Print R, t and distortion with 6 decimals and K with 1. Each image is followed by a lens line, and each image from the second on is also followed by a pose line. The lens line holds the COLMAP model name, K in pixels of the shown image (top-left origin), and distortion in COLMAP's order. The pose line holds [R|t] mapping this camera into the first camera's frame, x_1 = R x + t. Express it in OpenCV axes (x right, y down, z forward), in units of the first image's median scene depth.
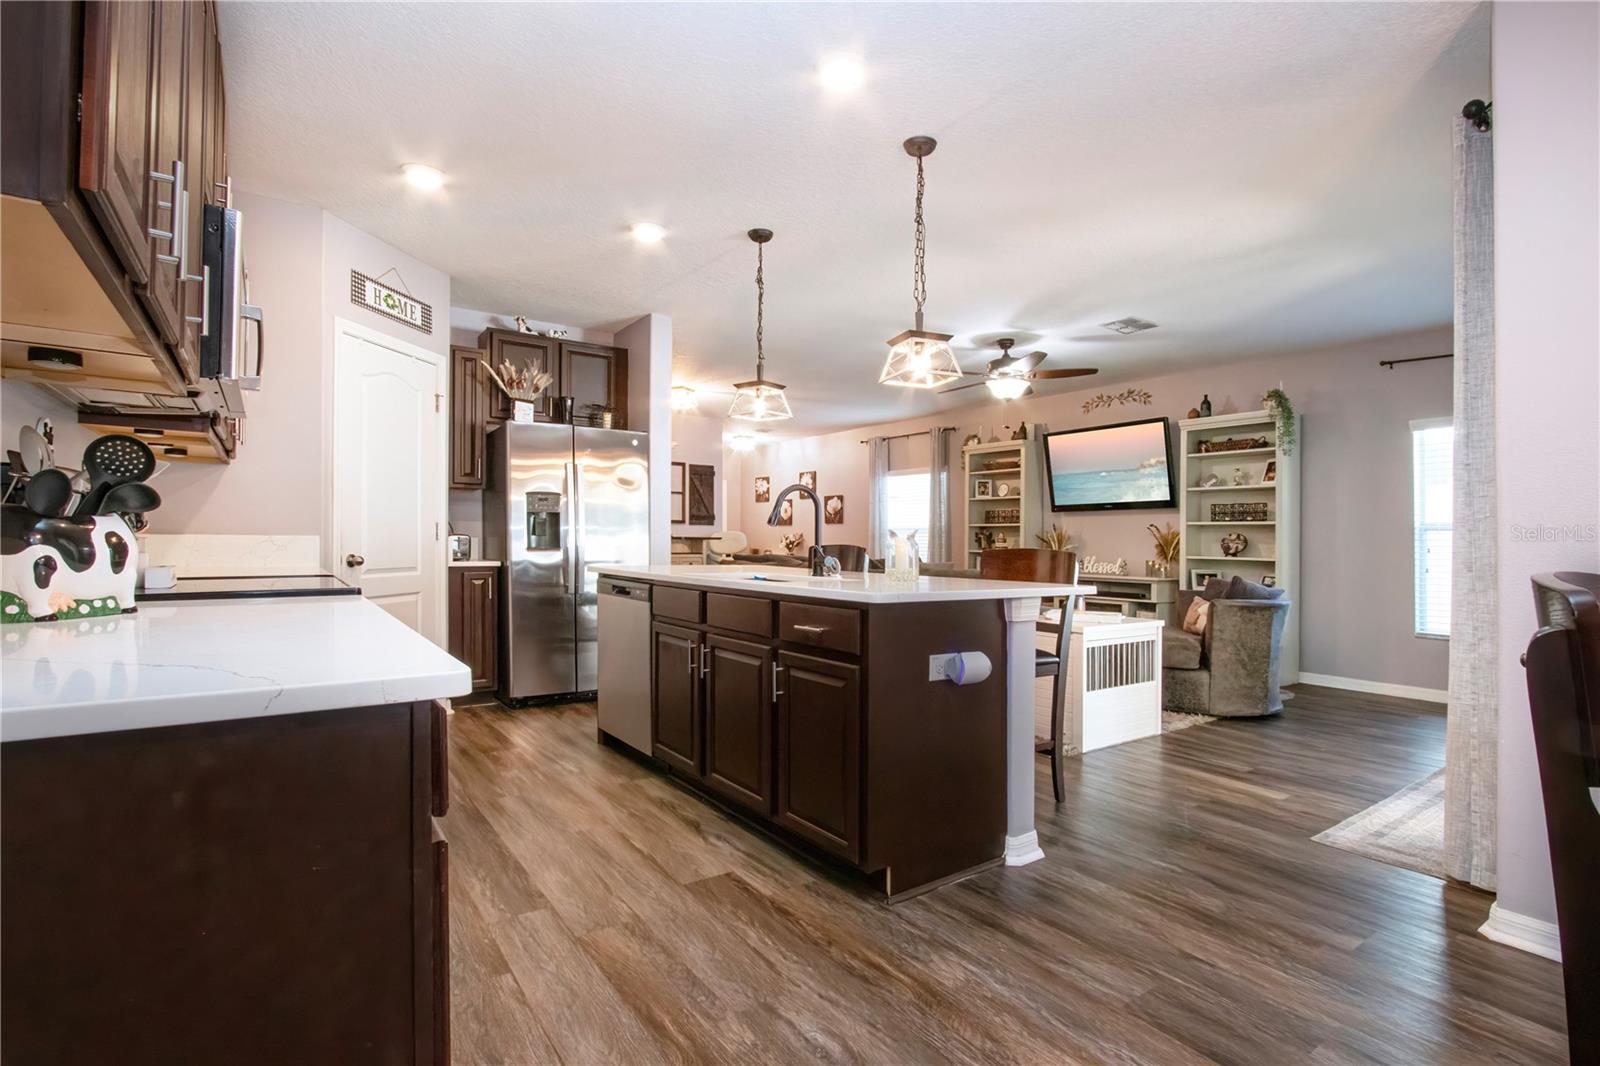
lens RADIAL K [[770.4, 0, 819.7], [0, 770.4, 547.4], [0, 0, 1]] dist [0.000961, 0.000247]
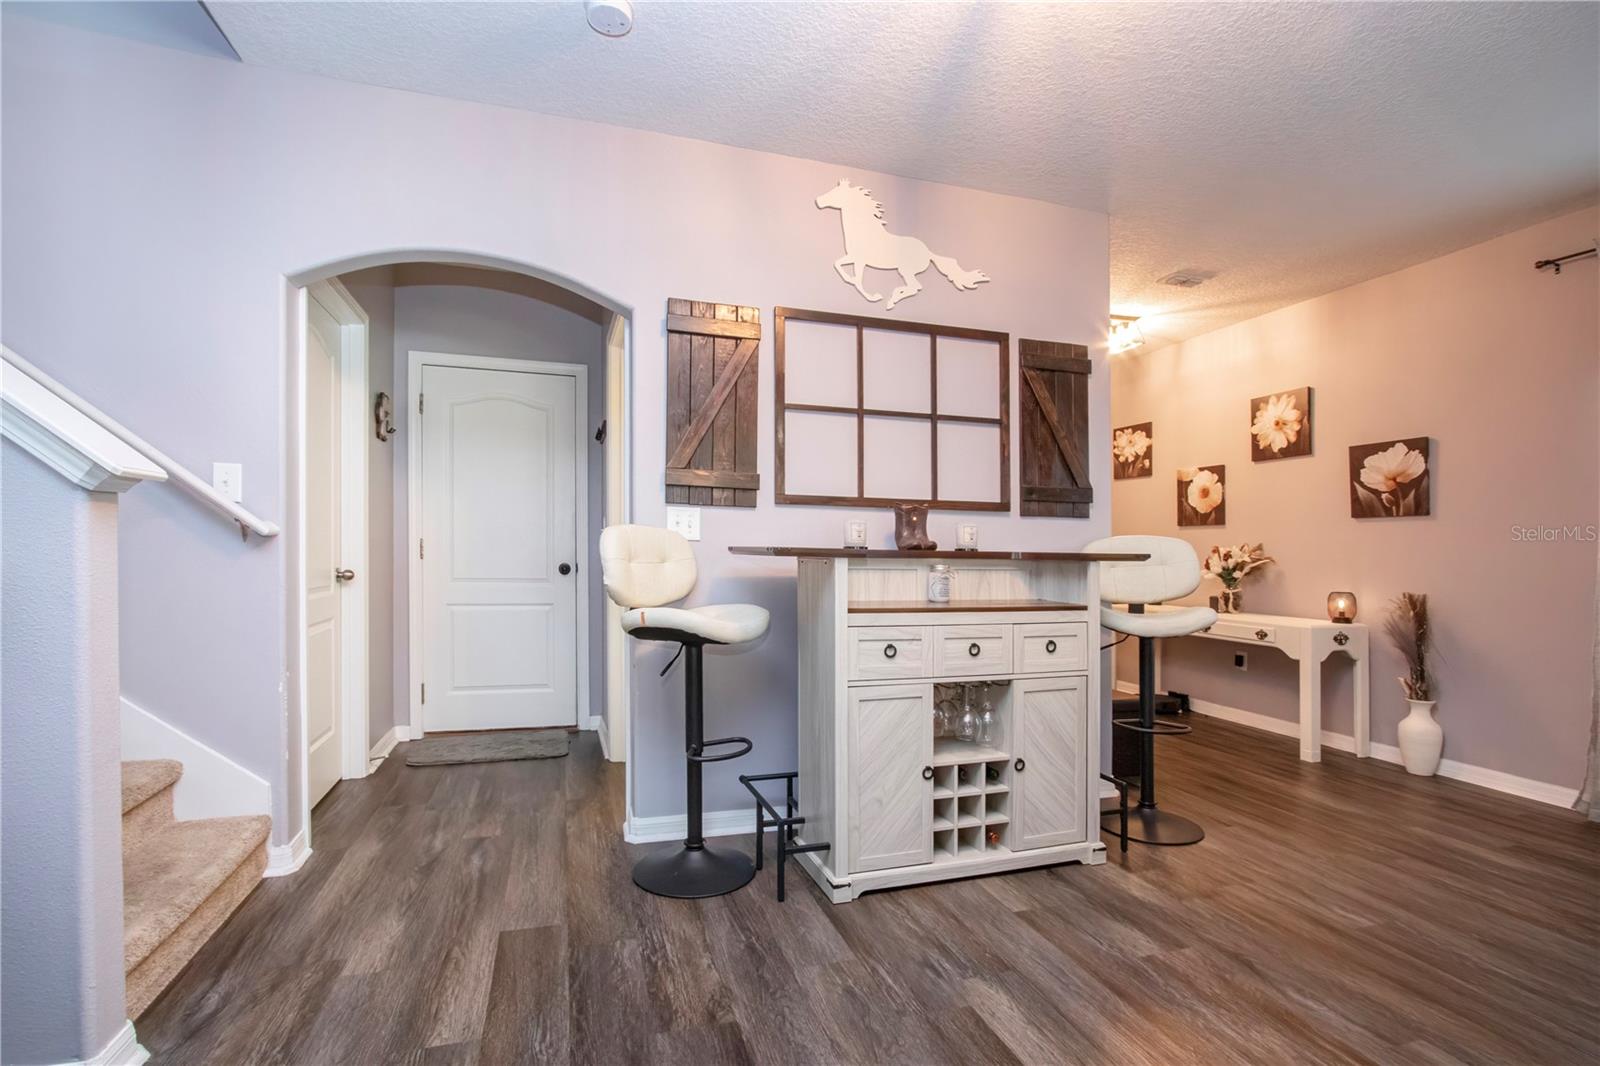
lens RADIAL K [[778.4, 0, 815.3], [0, 778.4, 519.1], [0, 0, 1]] dist [-0.004746, -0.000088]
pose [[0.951586, -0.008805, -0.307255, -0.227841], [-0.007944, 0.998551, -0.053216, -0.013796], [0.307279, 0.053081, 0.950138, 0.985583]]
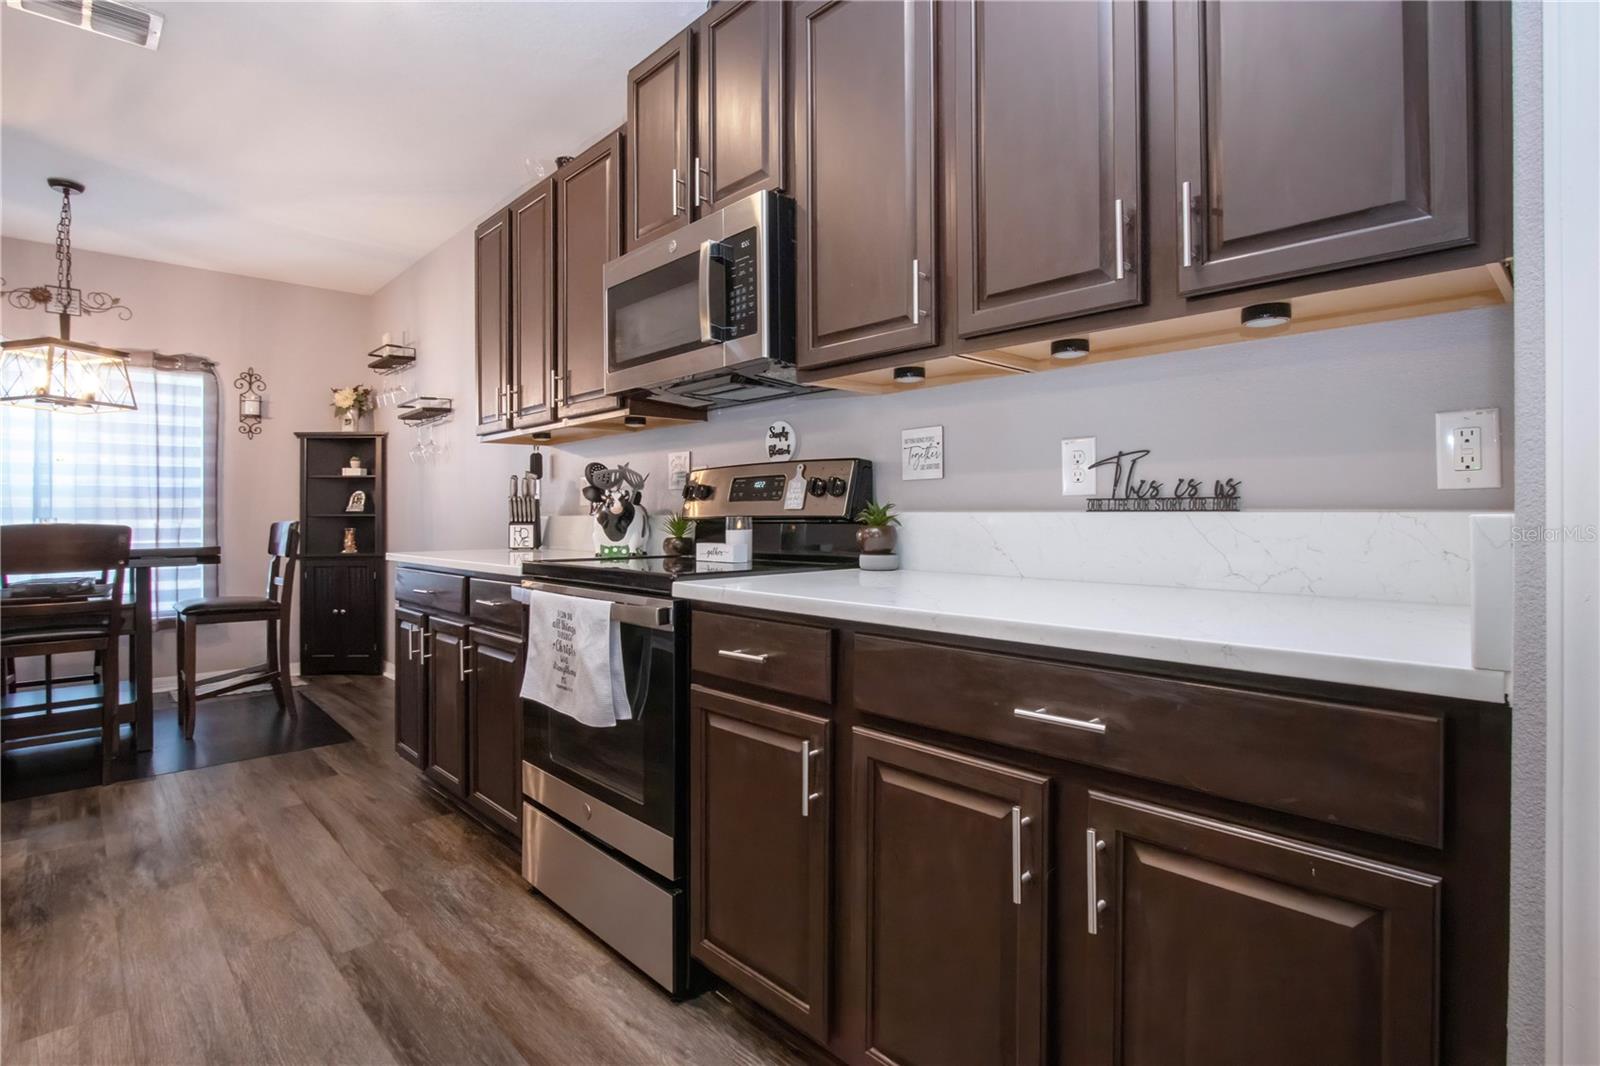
lens RADIAL K [[795.5, 0, 817.6], [0, 795.5, 507.1], [0, 0, 1]] dist [-0.001741, 0.000993]
pose [[-0.990265, -0.006579, -0.139037, -0.262608], [-0.006580, 0.999978, -0.000455, -0.008879], [0.139037, 0.000464, -0.990287, 0.677618]]
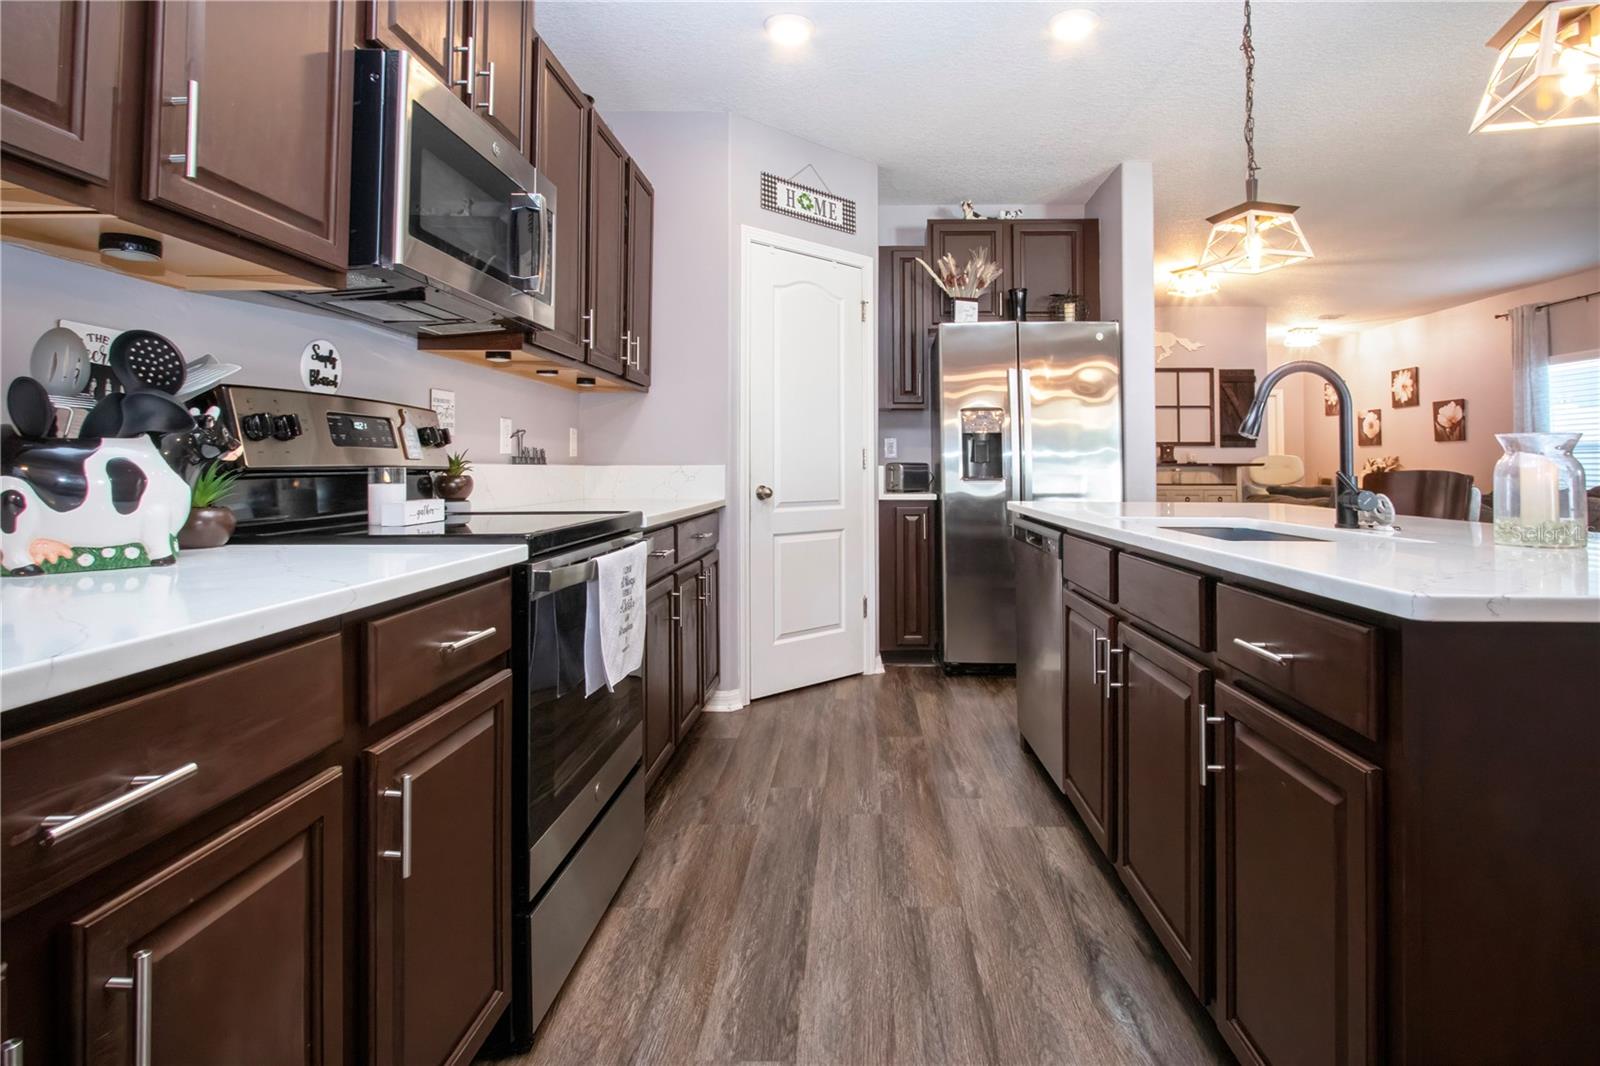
lens RADIAL K [[827.2, 0, 845.4], [0, 827.2, 438.8], [0, 0, 1]] dist [-0.011699, 0.001119]
pose [[0.804323, -0.030772, -0.593395, 0.031309], [0.003263, 0.998872, -0.047377, 0.000131], [0.594183, 0.036170, 0.803516, 0.168296]]
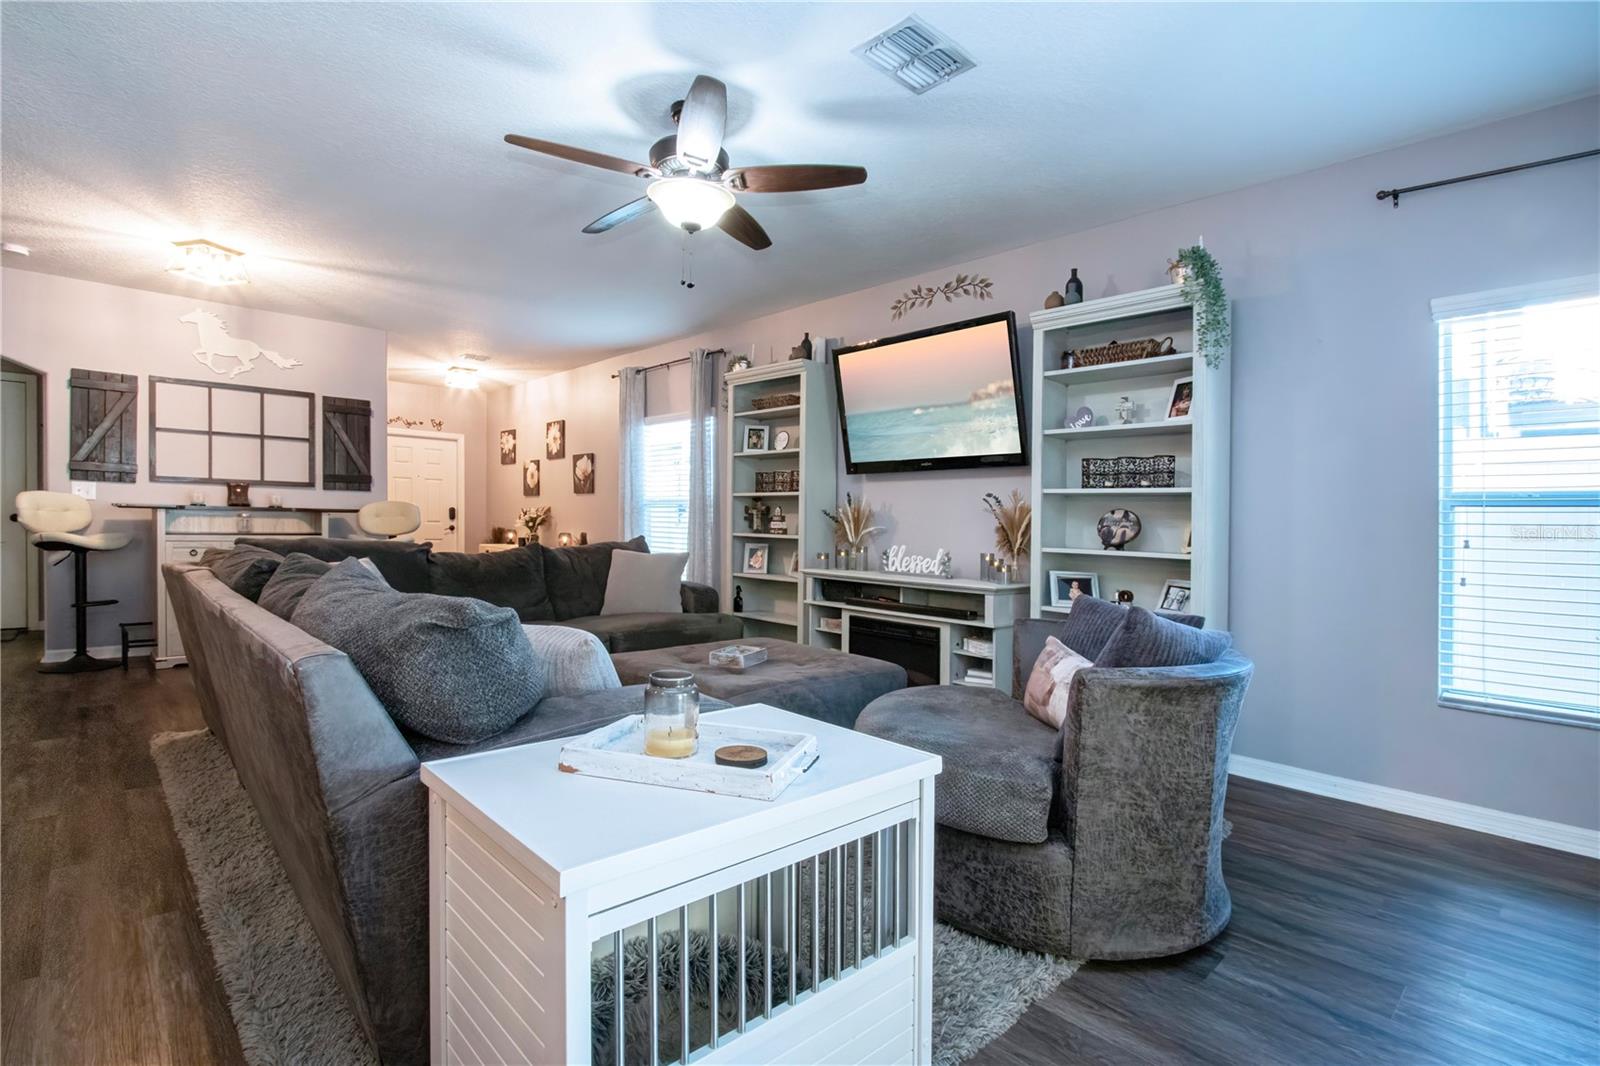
lens RADIAL K [[778.4, 0, 815.3], [0, 778.4, 519.1], [0, 0, 1]] dist [-0.004746, -0.000088]
pose [[0.990823, 0.010740, 0.134738, 0.233749], [-0.009451, 0.999903, -0.010205, -0.002801], [-0.134835, 0.008838, 0.990829, 0.453663]]
